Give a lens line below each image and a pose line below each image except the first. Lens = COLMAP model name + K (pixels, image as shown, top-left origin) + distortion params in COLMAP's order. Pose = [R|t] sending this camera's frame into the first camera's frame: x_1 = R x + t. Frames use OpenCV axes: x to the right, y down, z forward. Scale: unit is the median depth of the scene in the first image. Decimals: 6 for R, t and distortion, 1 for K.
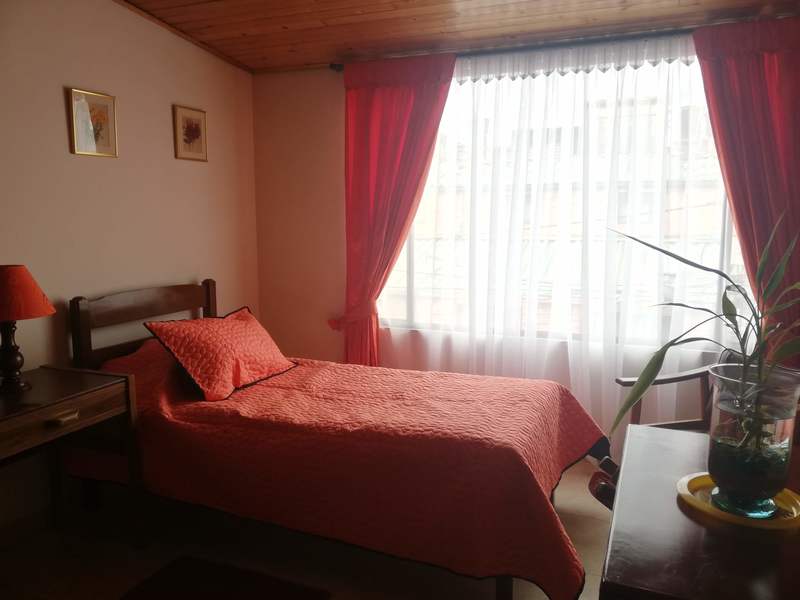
lens RADIAL K [[604.1, 0, 404.1], [0, 604.1, 298.2], [0, 0, 1]] dist [0.070117, -0.115761]
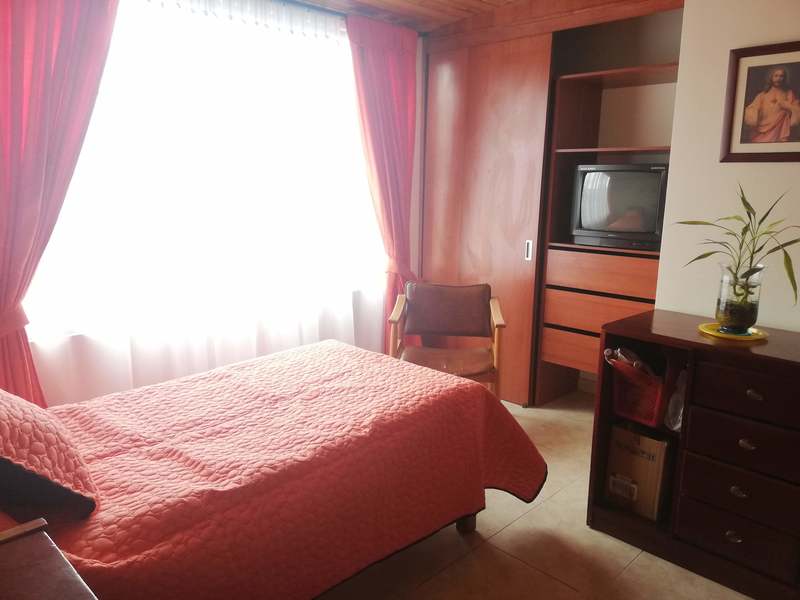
lens RADIAL K [[604.1, 0, 404.1], [0, 604.1, 298.2], [0, 0, 1]] dist [0.070117, -0.115761]
pose [[0.364720, -0.167267, 0.915970, -0.658361], [0.107777, 0.984704, 0.136903, -0.063215], [-0.924859, 0.048790, 0.377168, 0.507651]]
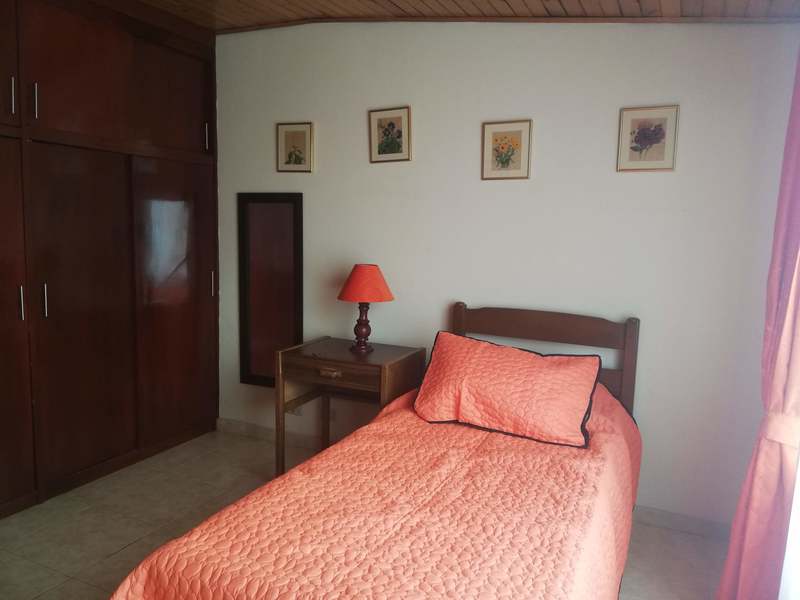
lens RADIAL K [[604.1, 0, 404.1], [0, 604.1, 298.2], [0, 0, 1]] dist [0.070117, -0.115761]
pose [[-0.046749, 0.128945, -0.990549, 0.628892], [-0.165263, 0.976970, 0.134977, -0.148511], [0.985141, 0.170011, -0.024363, 0.928702]]
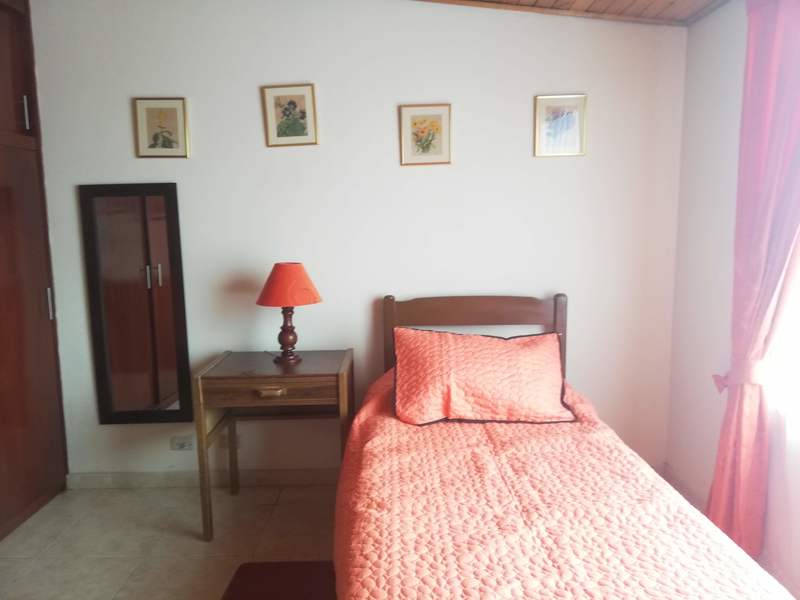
lens RADIAL K [[604.1, 0, 404.1], [0, 604.1, 298.2], [0, 0, 1]] dist [0.070117, -0.115761]
pose [[0.387131, 0.123729, -0.913685, 0.487383], [-0.115711, 0.989640, 0.084987, -0.093159], [0.914735, 0.072822, 0.397437, 0.594382]]
